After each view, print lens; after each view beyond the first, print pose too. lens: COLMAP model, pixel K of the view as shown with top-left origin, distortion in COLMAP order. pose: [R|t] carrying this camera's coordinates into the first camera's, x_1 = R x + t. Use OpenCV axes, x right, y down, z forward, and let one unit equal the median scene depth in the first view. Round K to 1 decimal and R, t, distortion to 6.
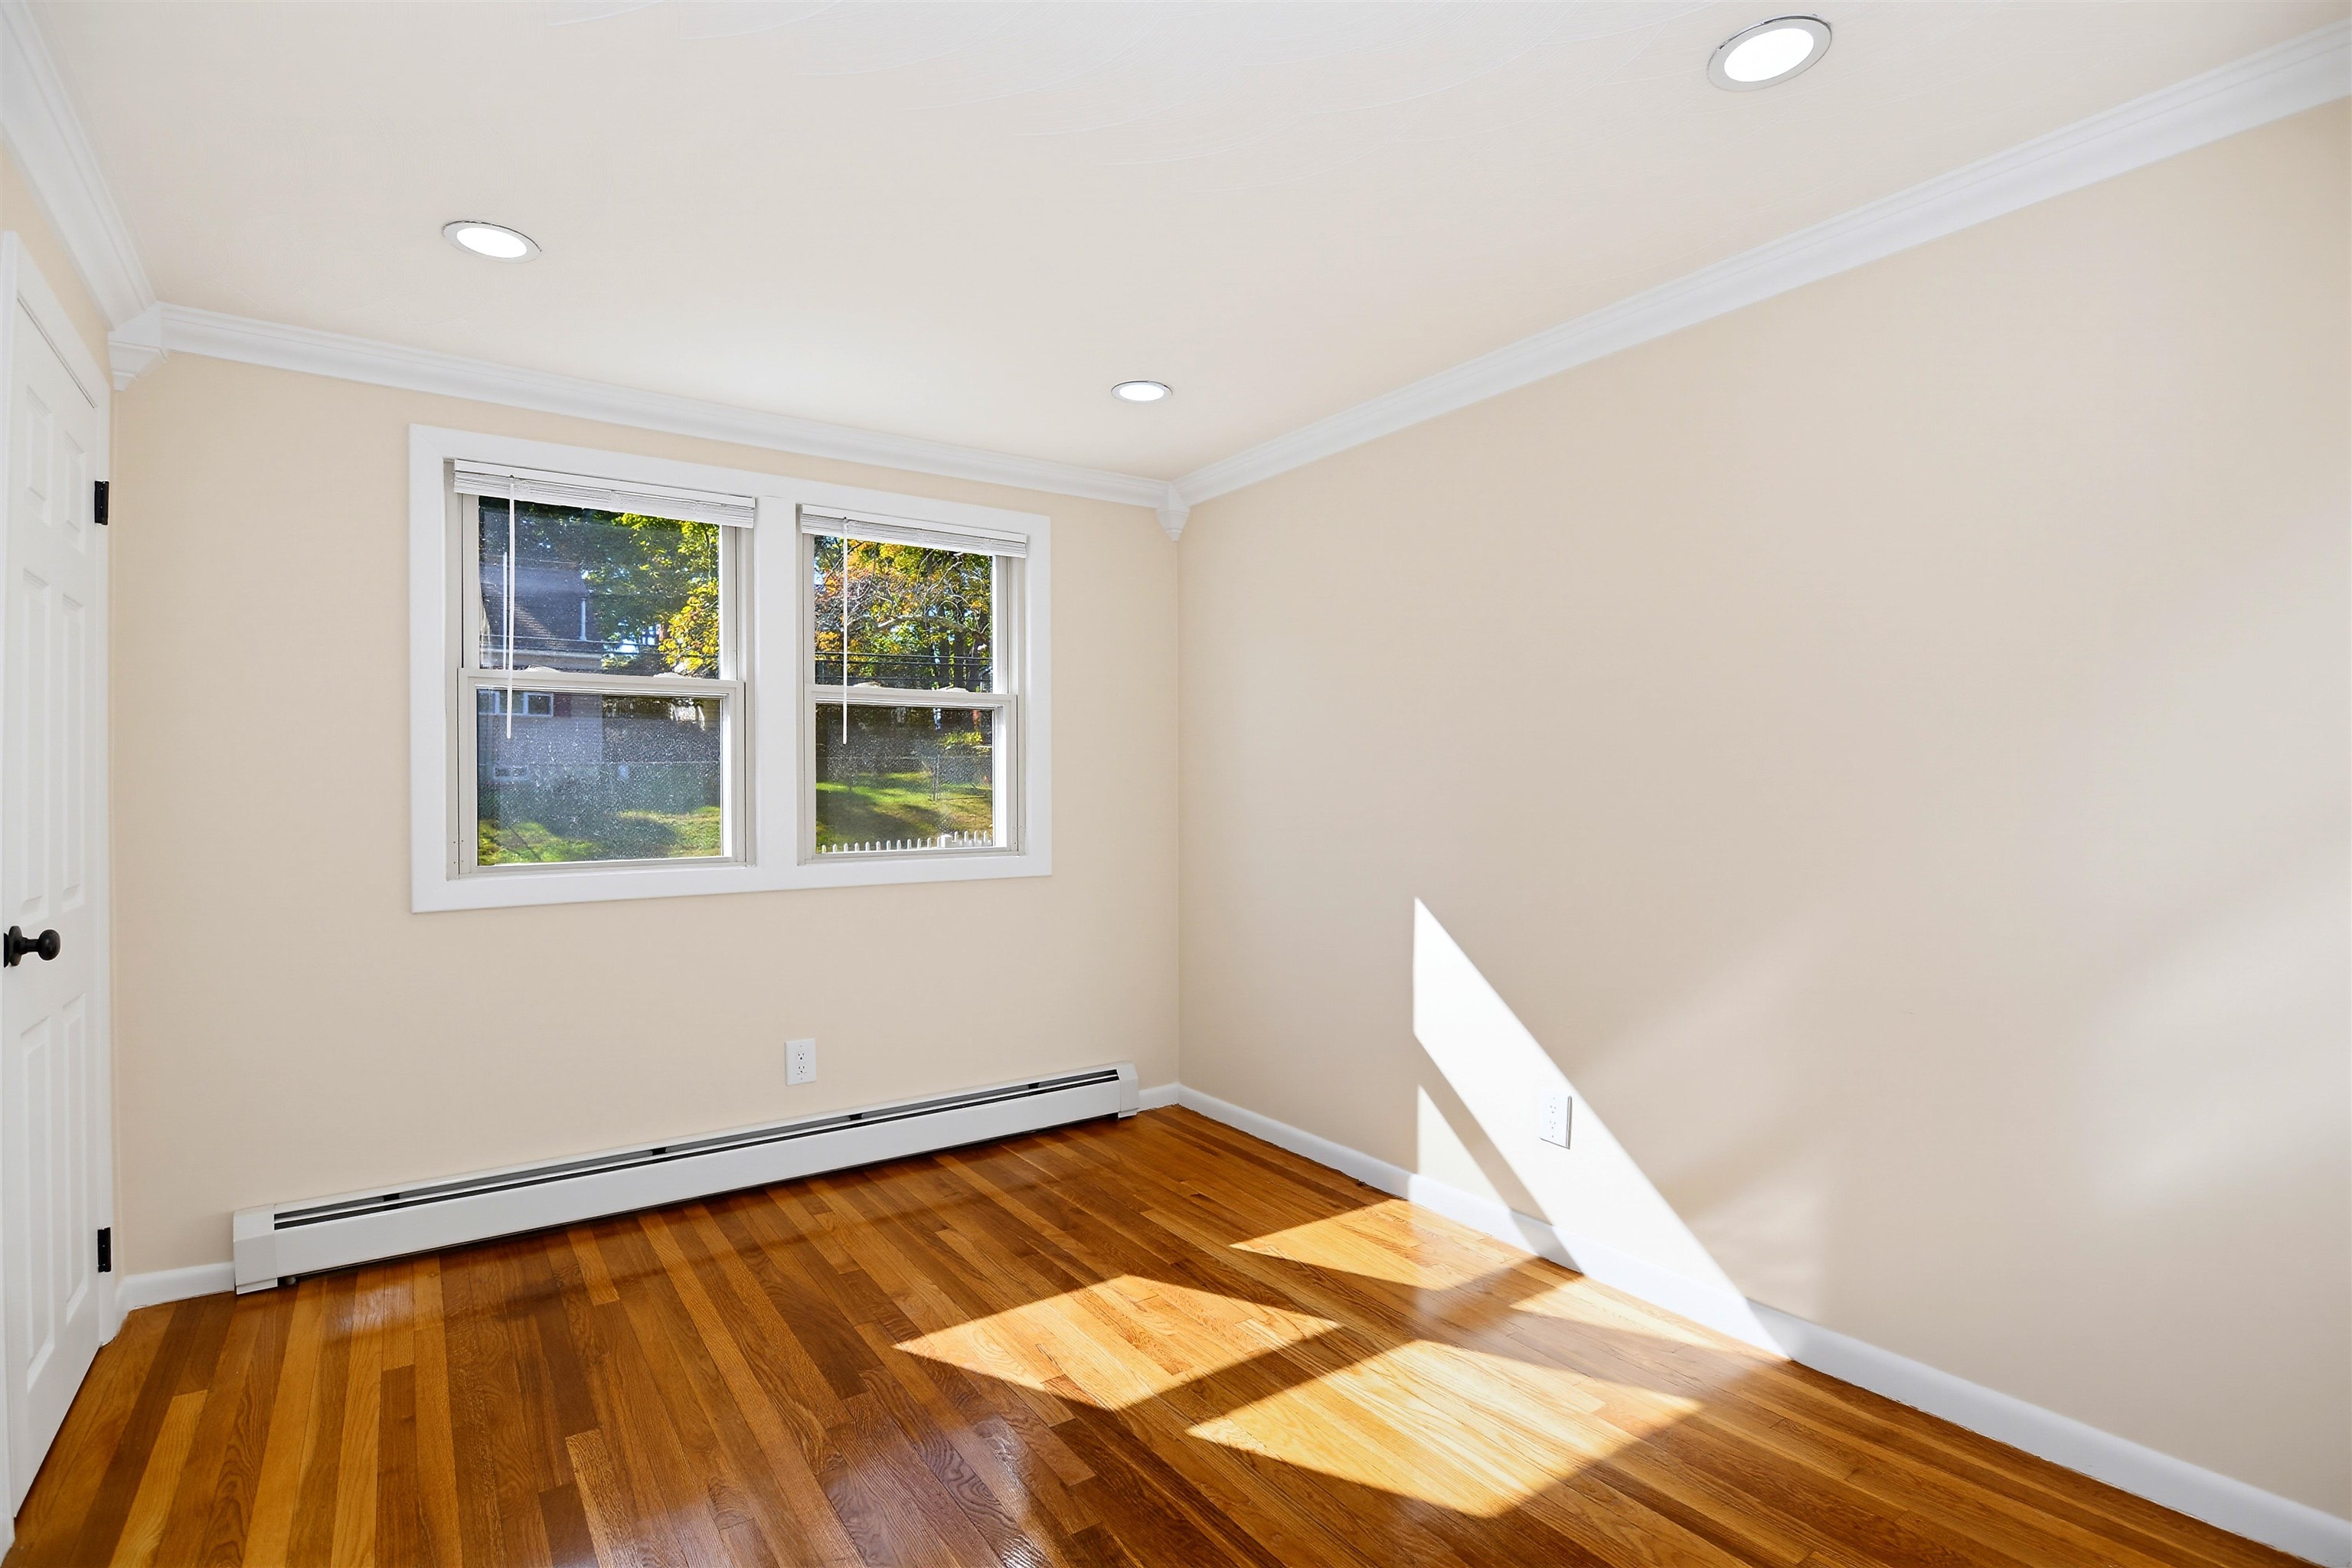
lens RADIAL K [[1137.5, 0, 1181.8], [0, 1137.5, 777.0], [0, 0, 1]] dist [-0.014170, 0.000298]
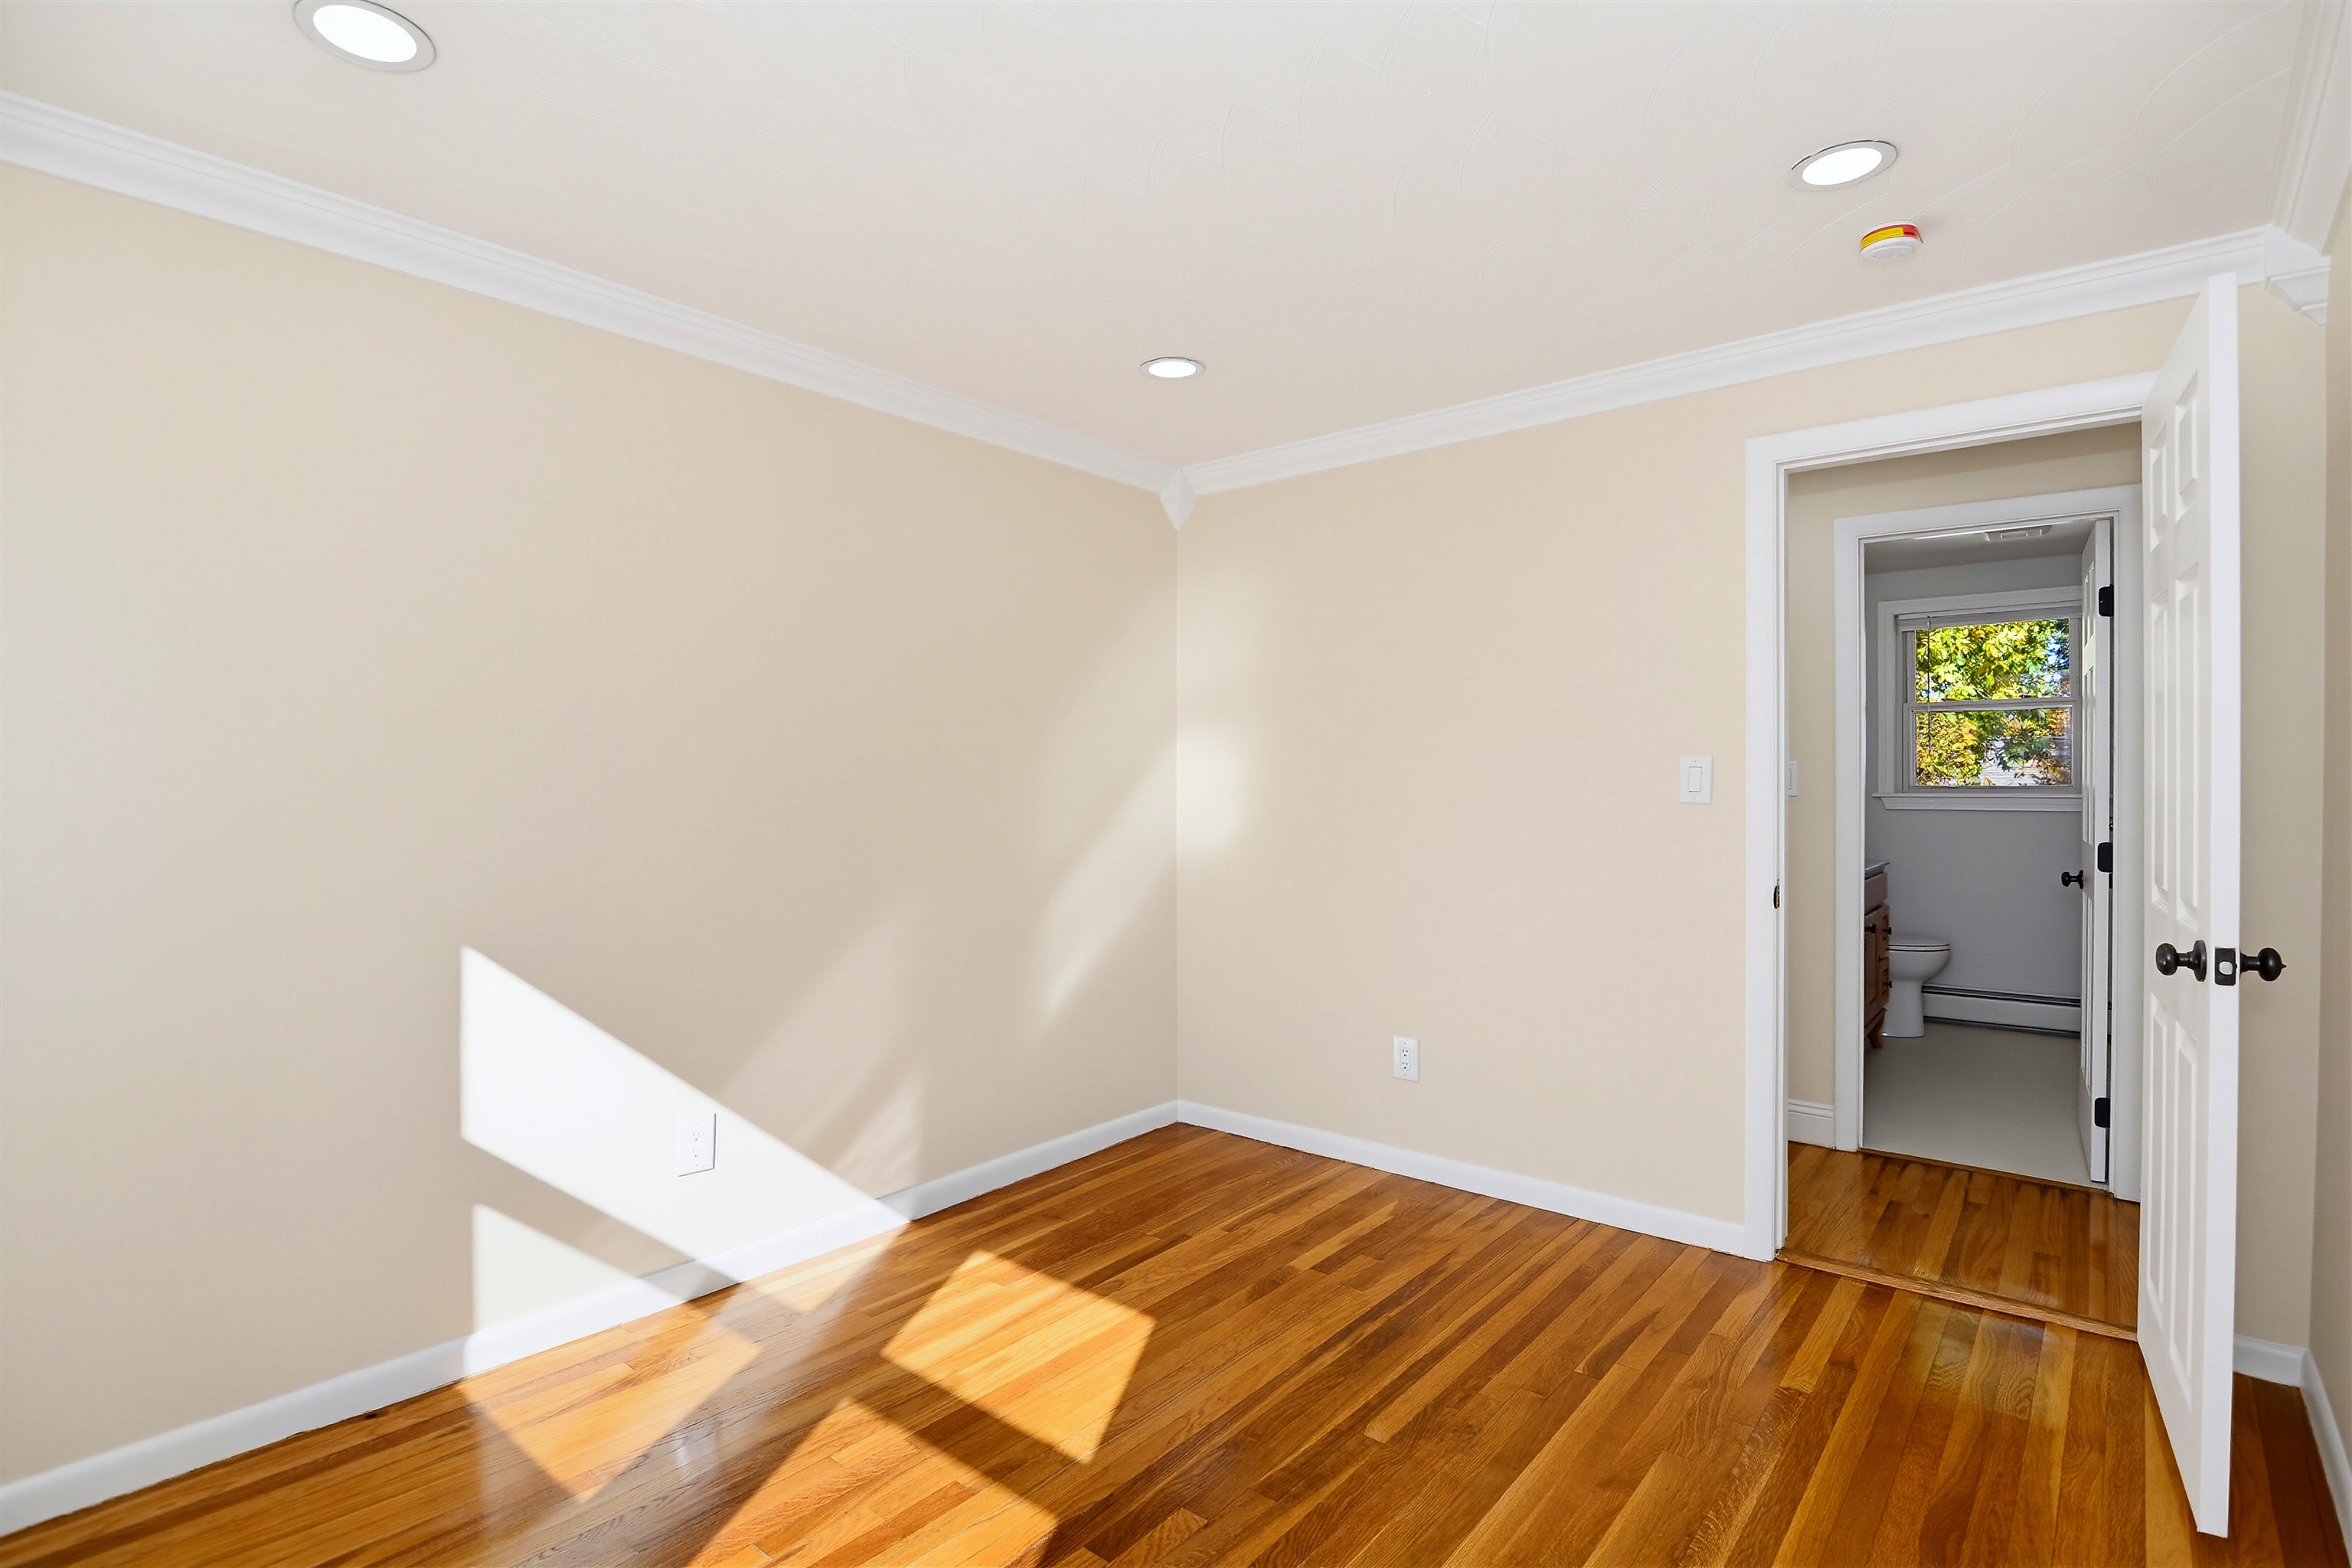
lens RADIAL K [[1137.5, 0, 1192.5], [0, 1137.5, 783.0], [0, 0, 1]] dist [-0.014170, 0.000298]
pose [[-0.276734, 0.002315, 0.960944, -0.850474], [-0.003497, 0.999988, -0.003416, 0.003318], [-0.960940, -0.004306, -0.276723, 1.068781]]
